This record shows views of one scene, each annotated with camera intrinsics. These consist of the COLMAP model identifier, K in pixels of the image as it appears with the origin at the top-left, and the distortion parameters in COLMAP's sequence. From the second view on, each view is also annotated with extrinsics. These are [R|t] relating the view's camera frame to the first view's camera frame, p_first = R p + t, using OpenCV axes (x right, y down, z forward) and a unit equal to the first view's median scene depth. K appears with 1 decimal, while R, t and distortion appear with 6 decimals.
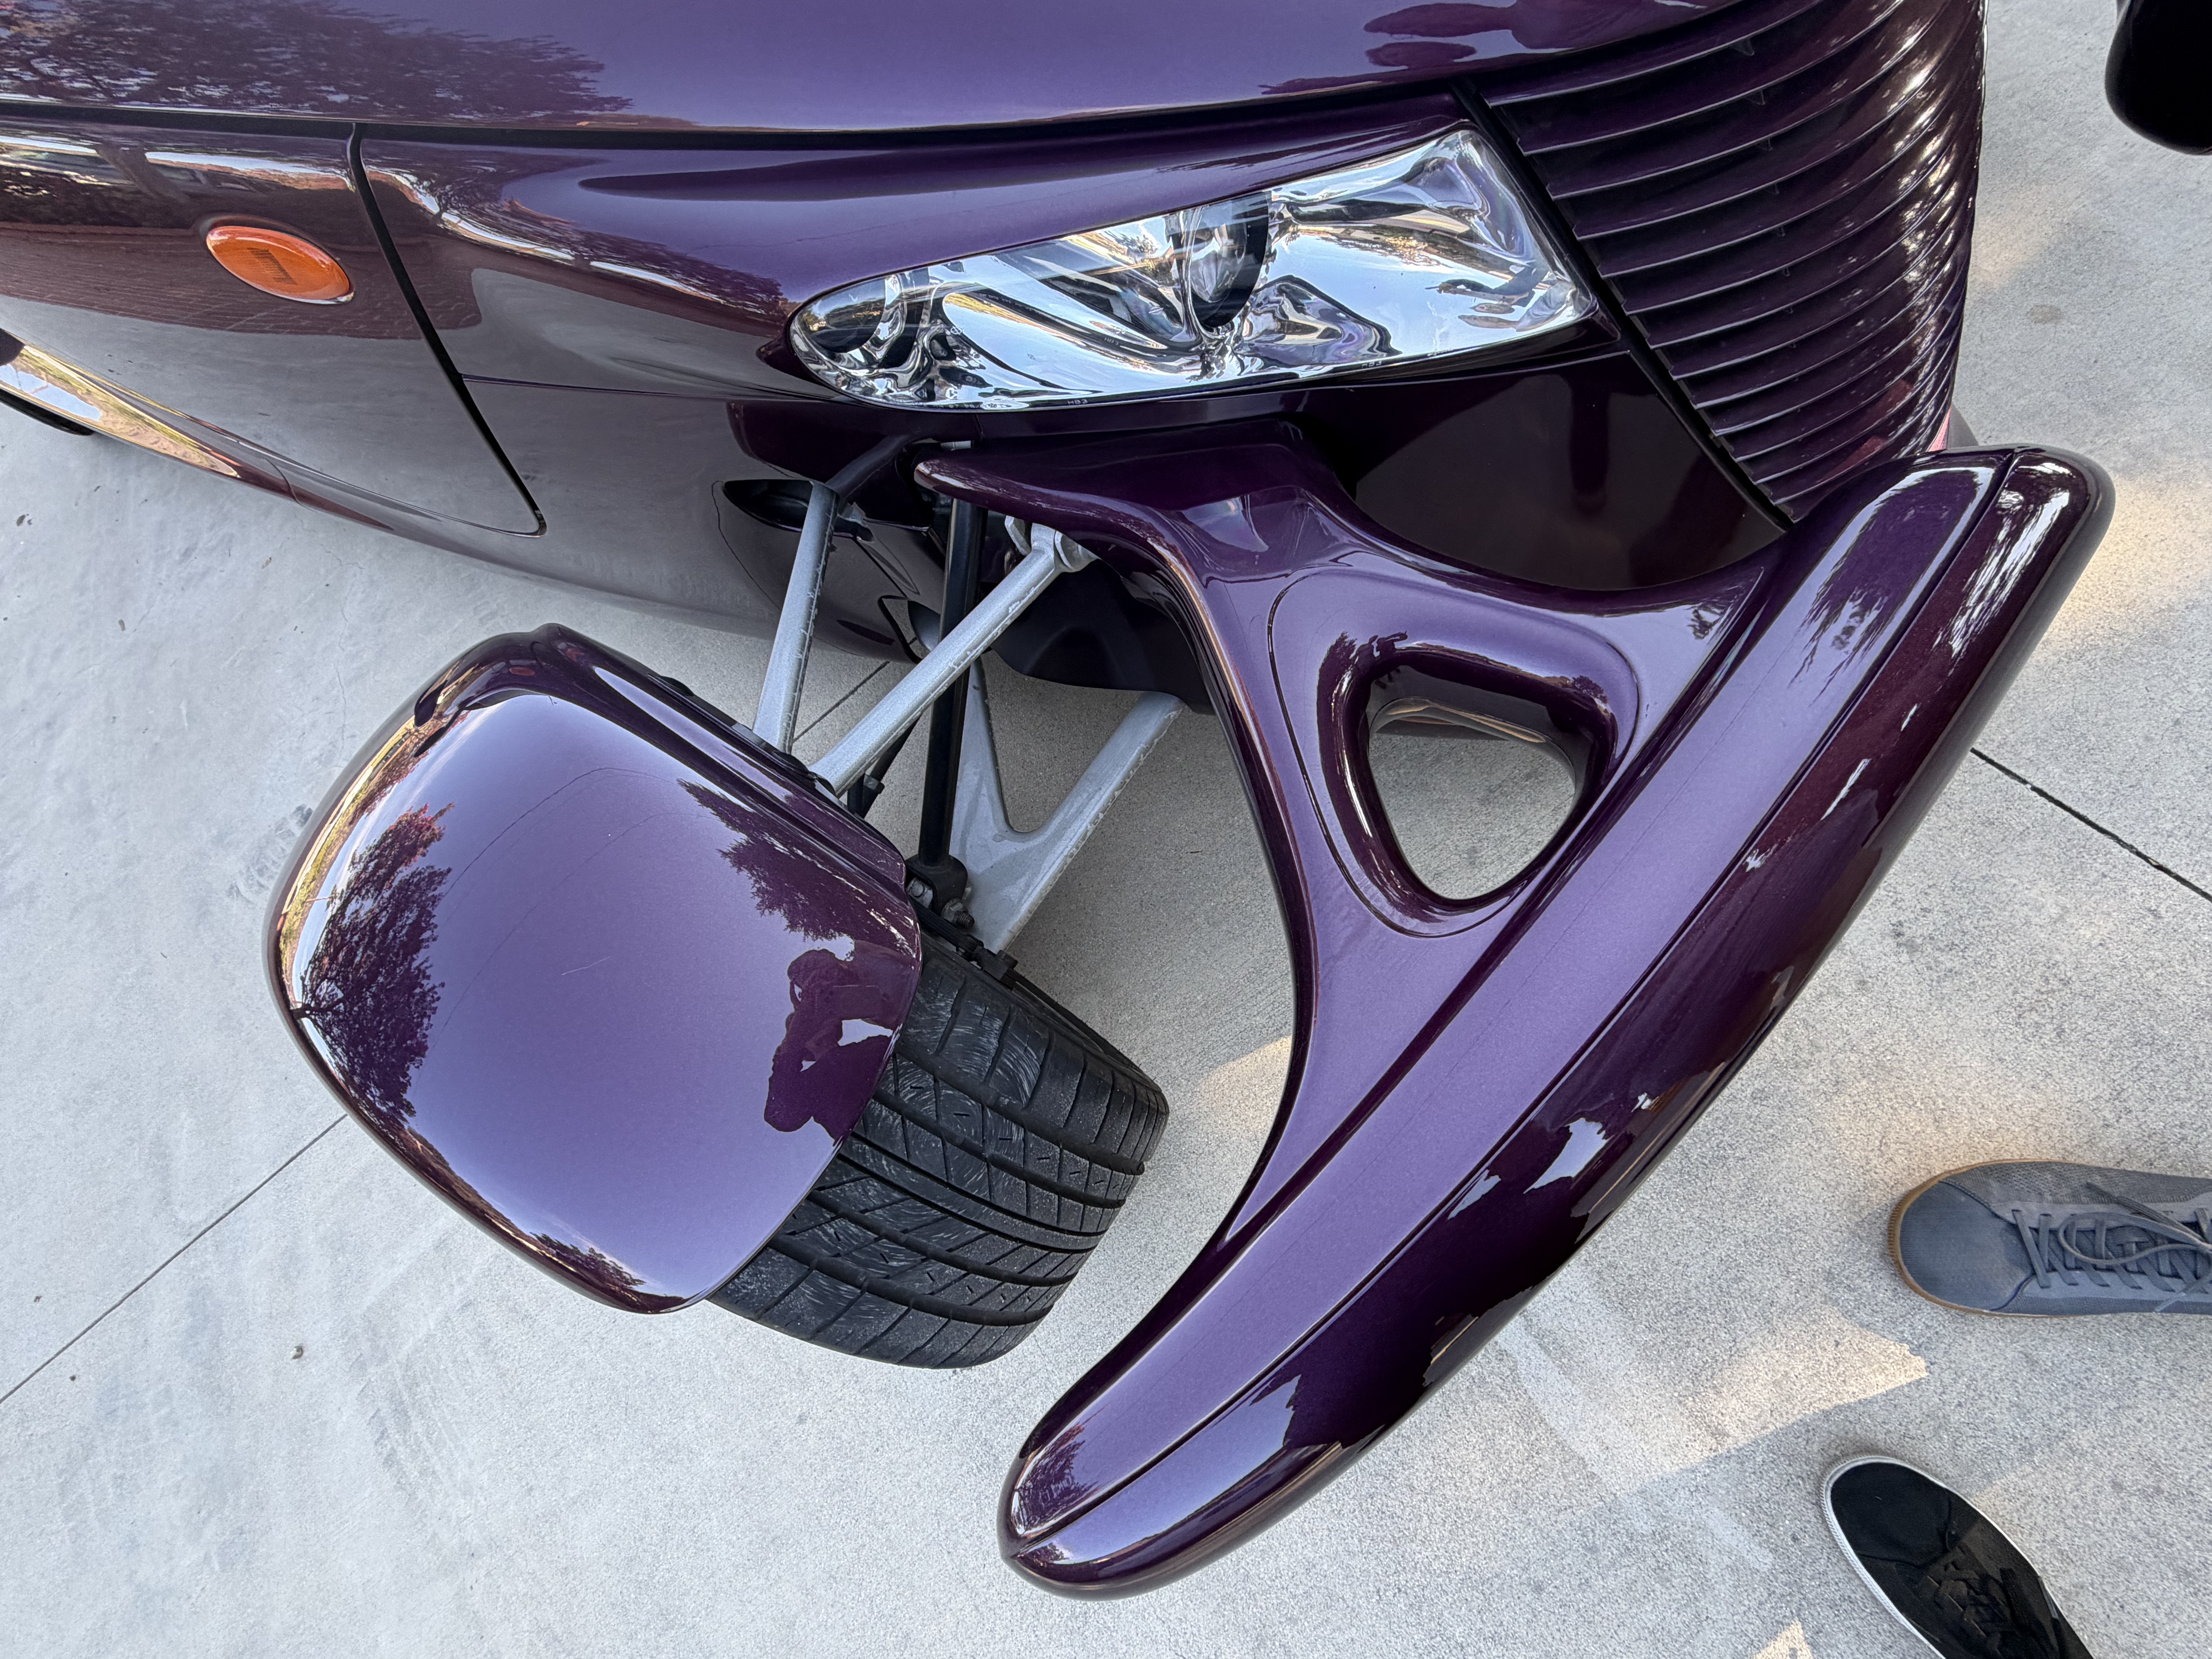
lens RADIAL K [[998.4, 0, 1104.7], [0, 998.4, 830.5], [0, 0, 1]] dist [0.000383, 0.000184]
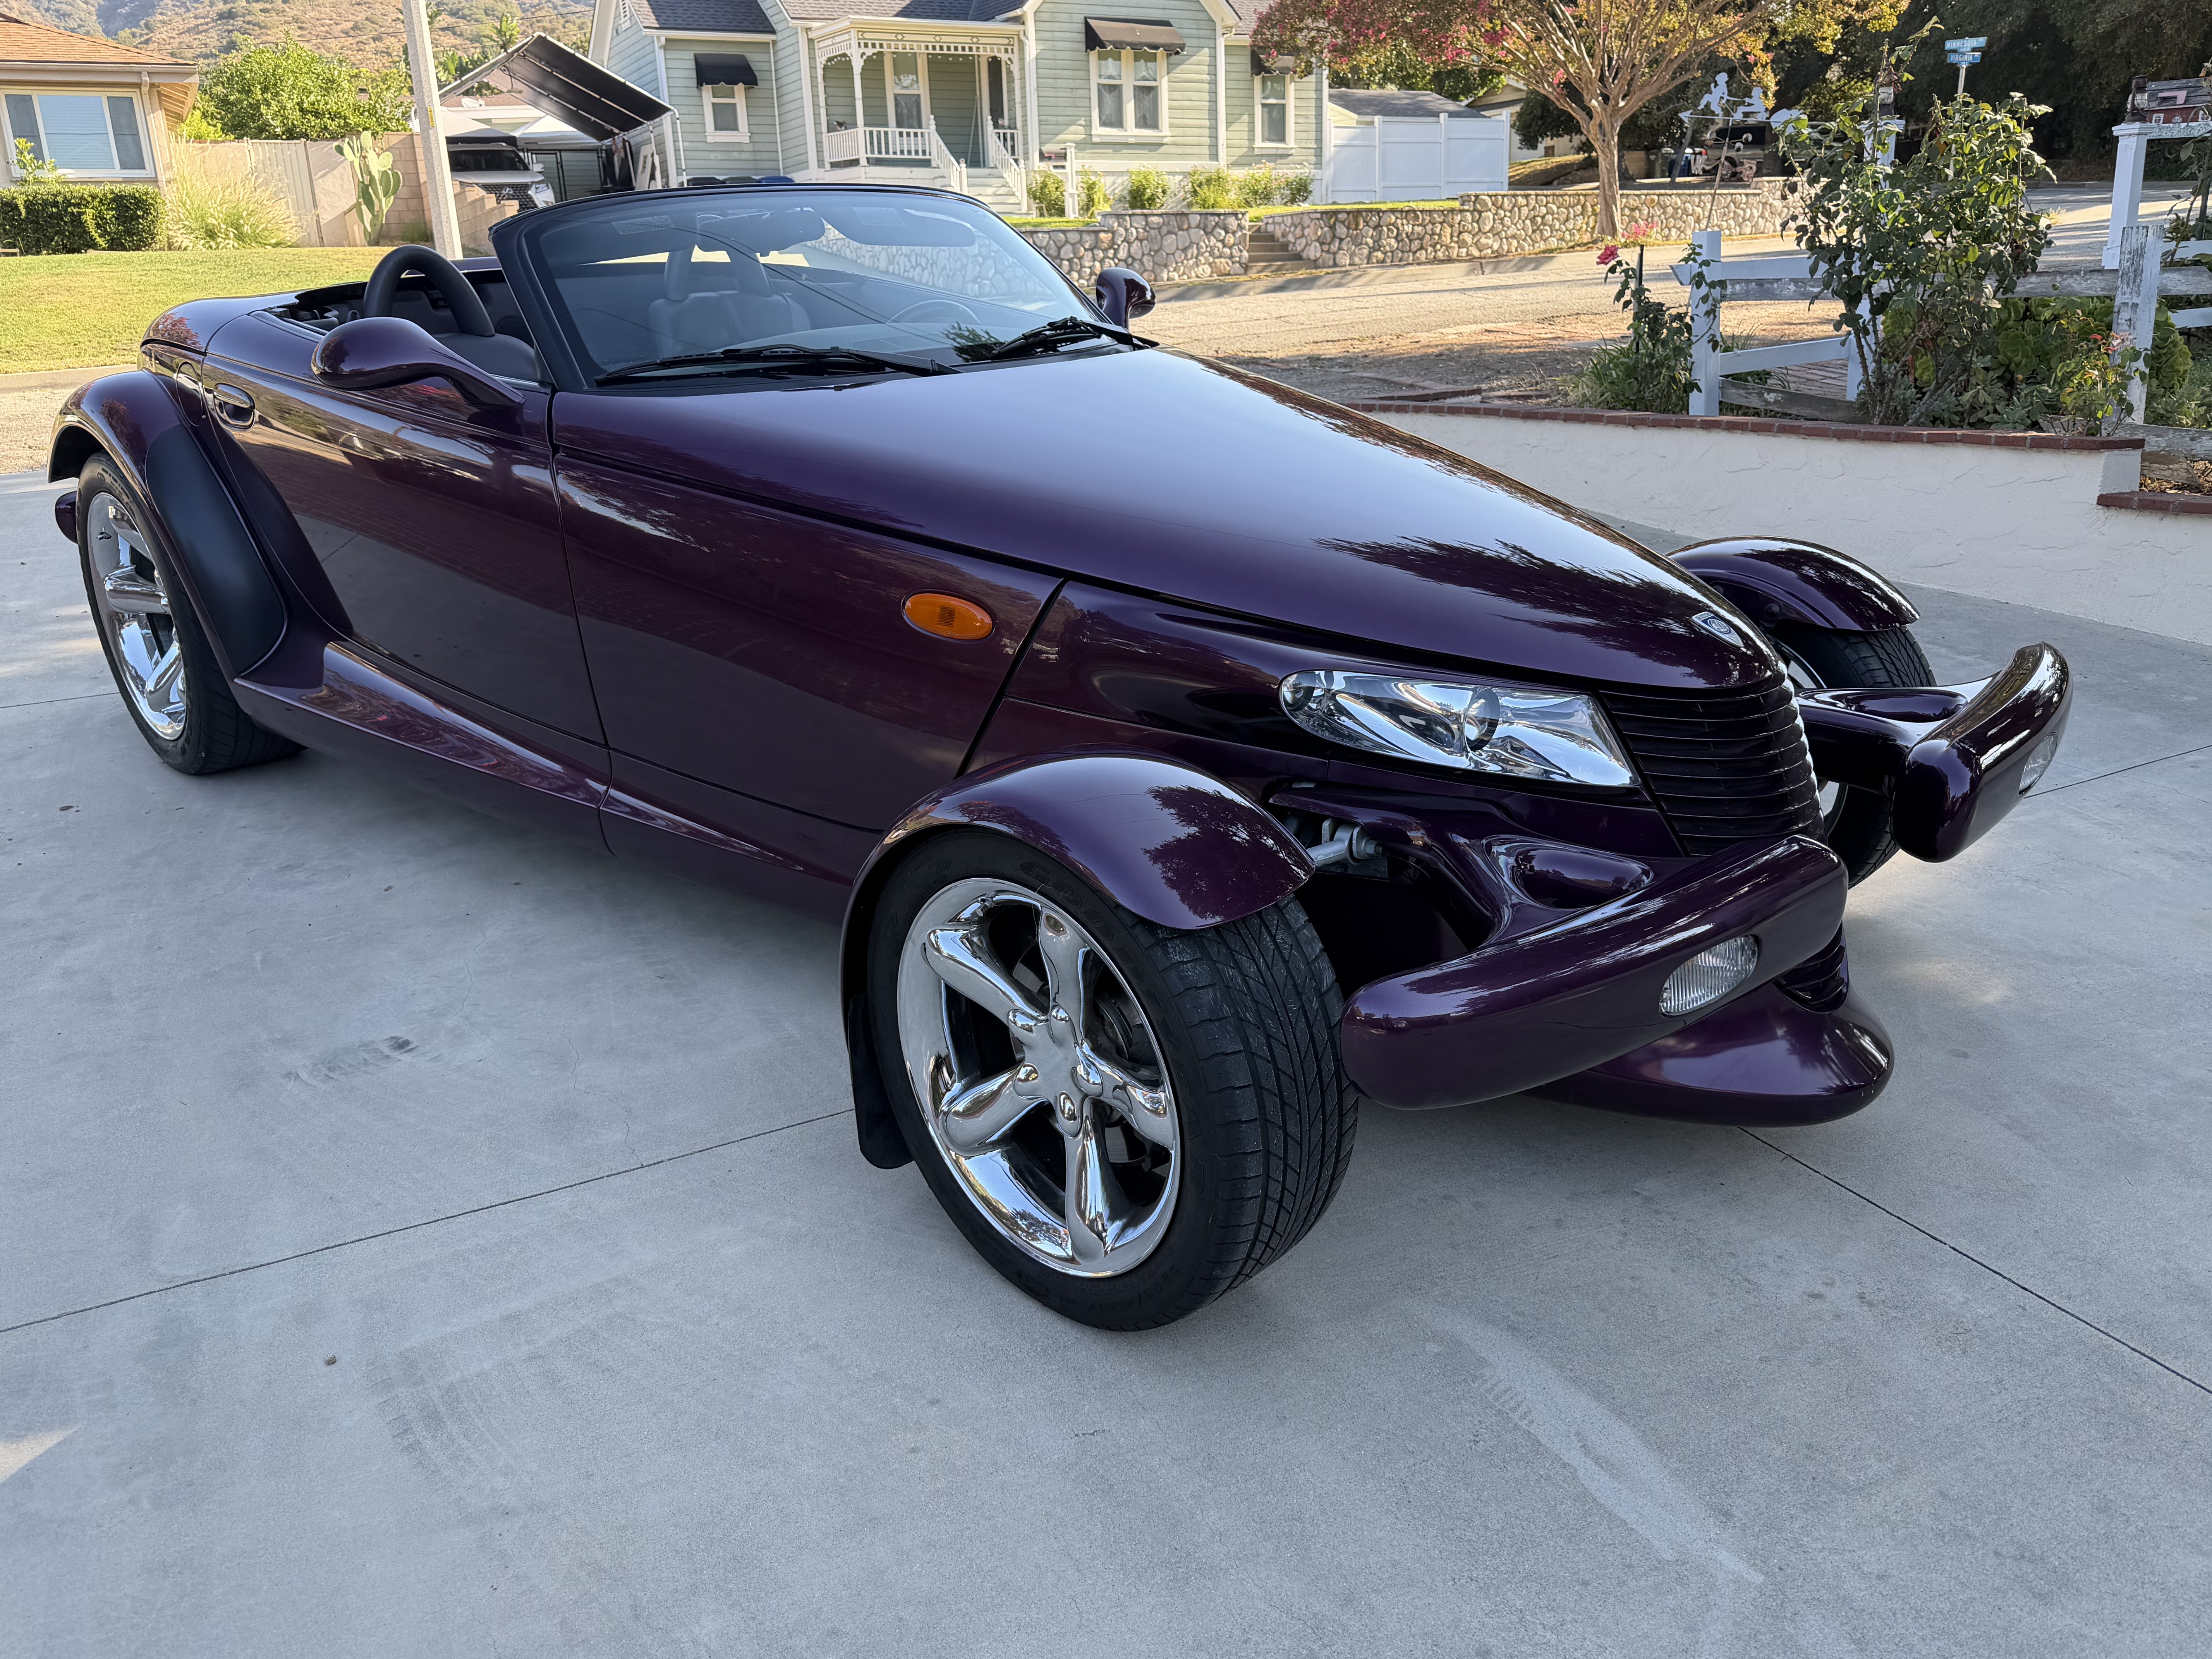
lens RADIAL K [[1685.3, 0, 1136.9], [0, 1685.3, 858.7], [0, 0, 1]] dist [0.003909, -0.003521]
pose [[0.946537, 0.322363, -0.012214, -0.303940], [-0.239805, 0.677794, -0.695045, 1.554784], [-0.215778, 0.660816, 0.718862, -0.838502]]
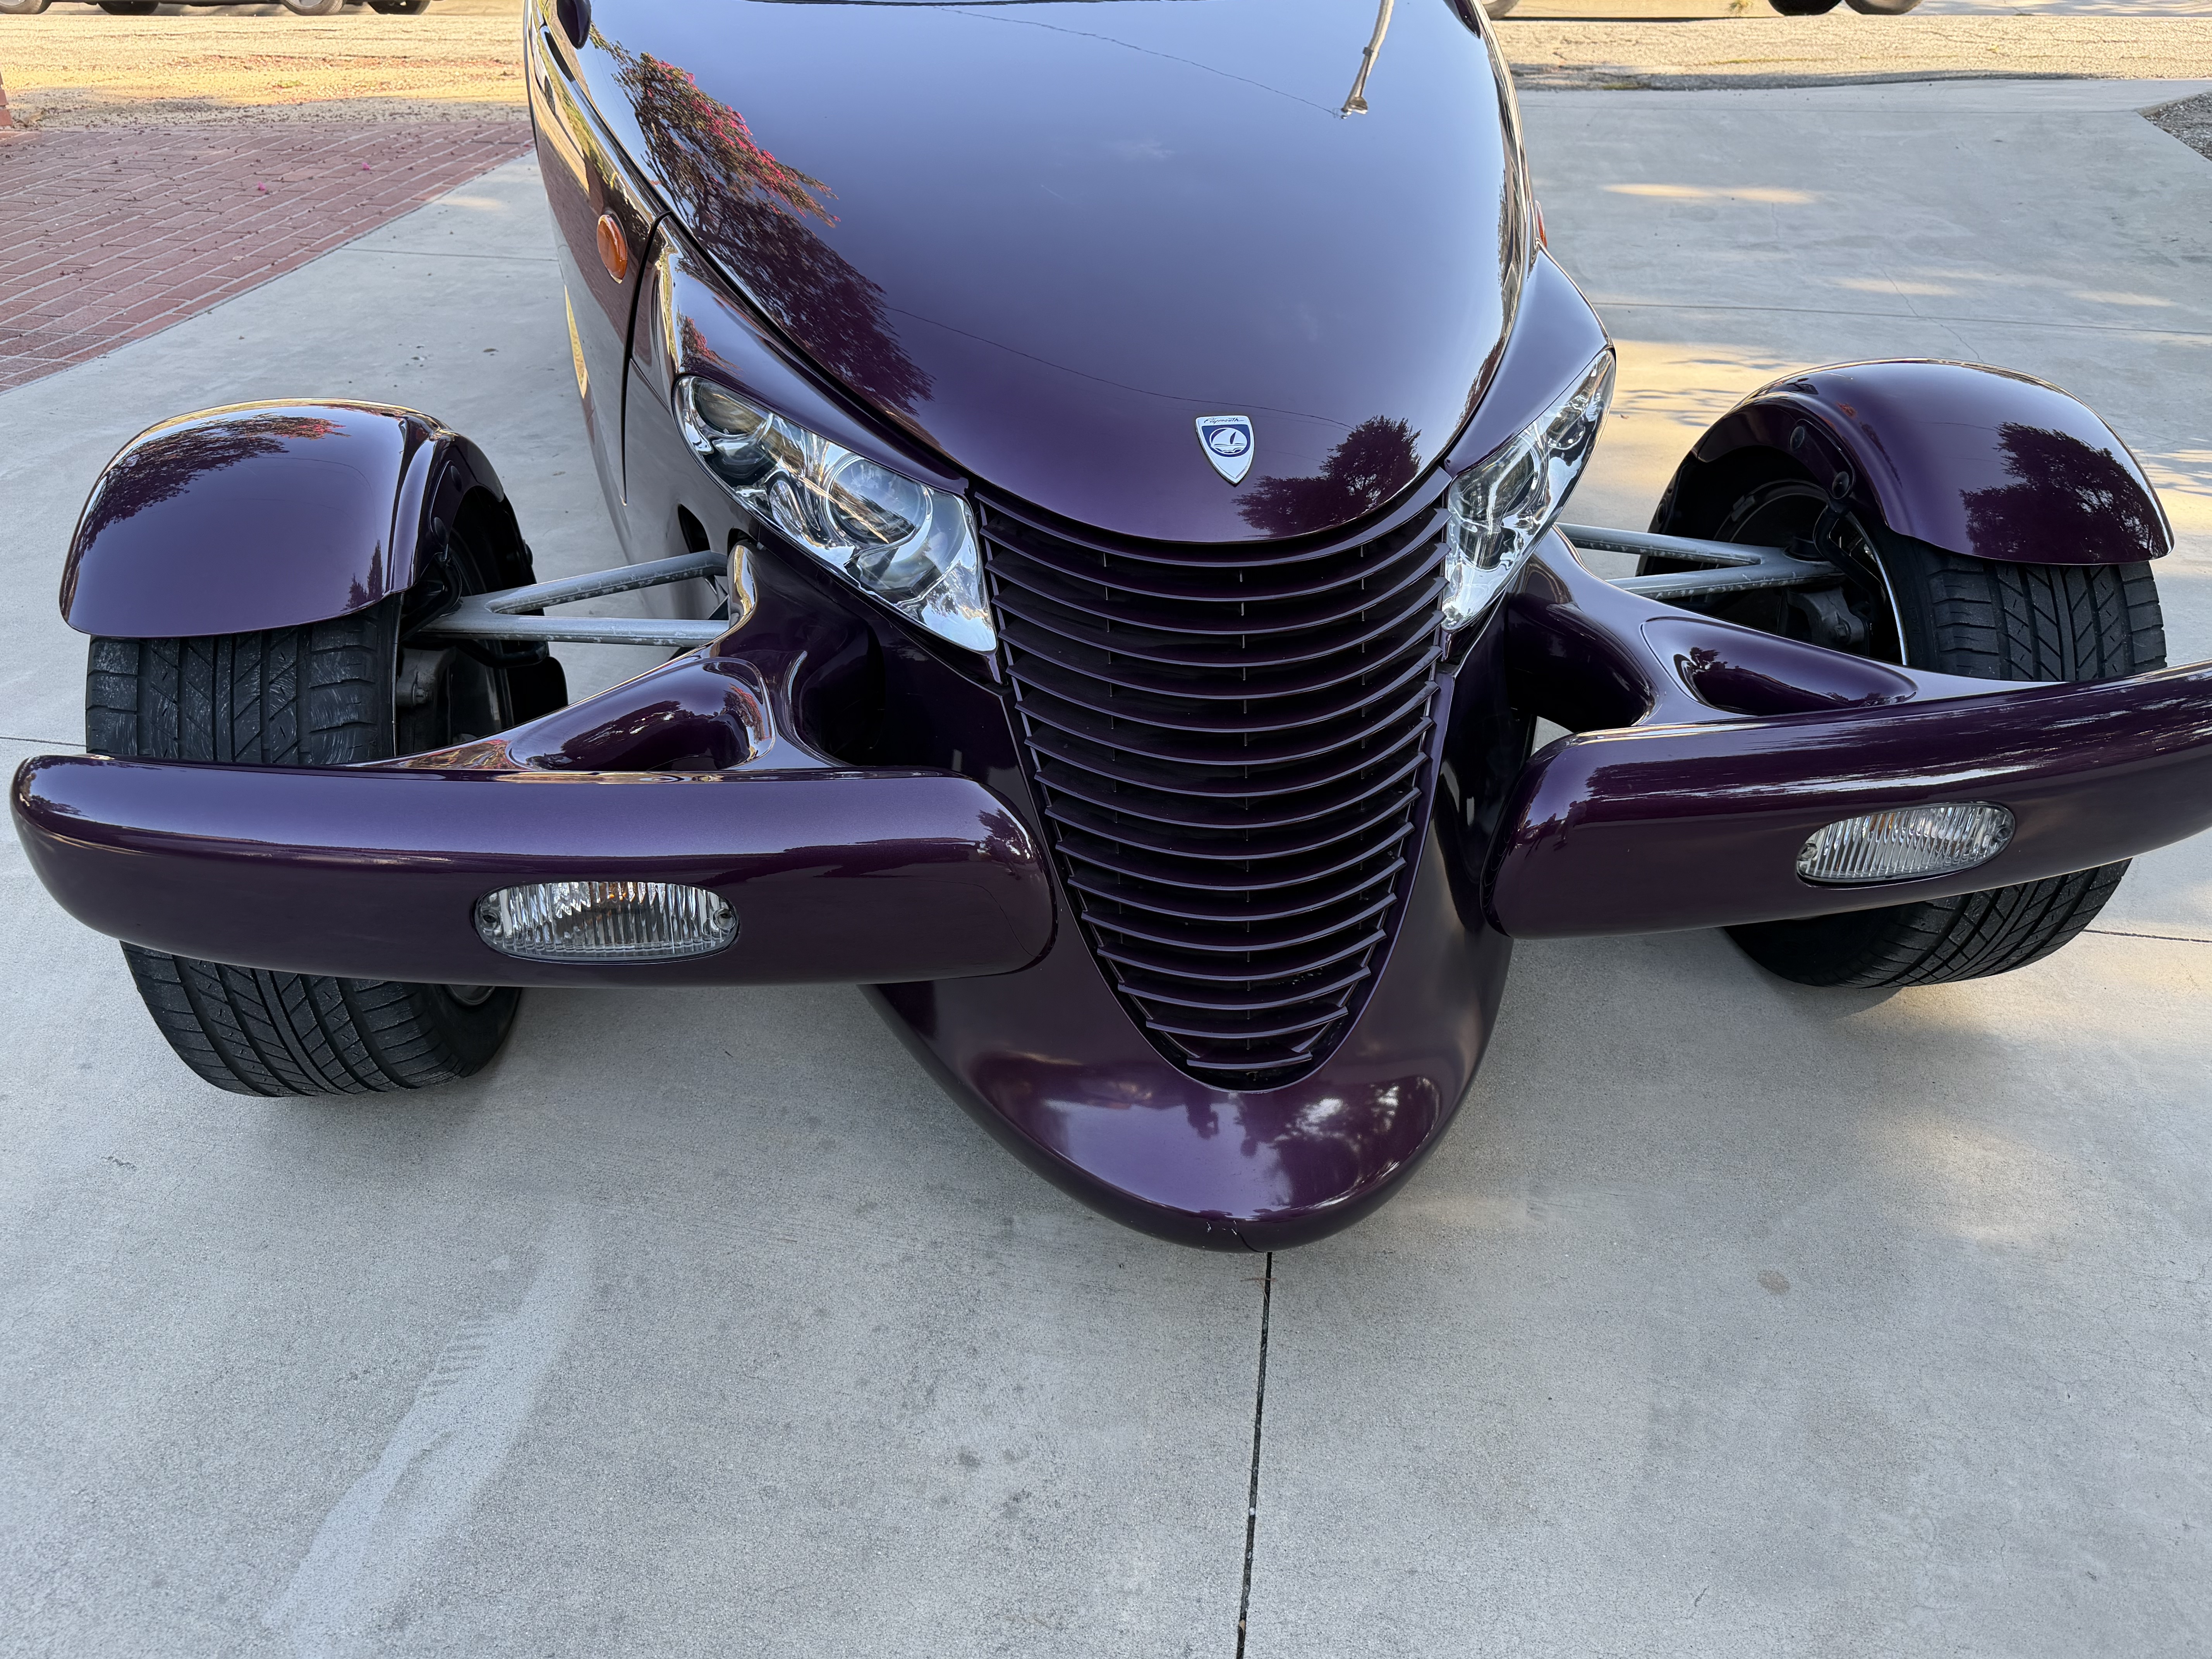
lens RADIAL K [[1699.6, 0, 1105.1], [0, 1699.6, 819.5], [0, 0, 1]] dist [0.039767, -0.055191]
pose [[0.664323, 0.611285, -0.430122, 1.151536], [-0.744355, 0.593338, -0.306409, 0.154905], [0.067904, 0.523718, 0.849181, -0.598418]]
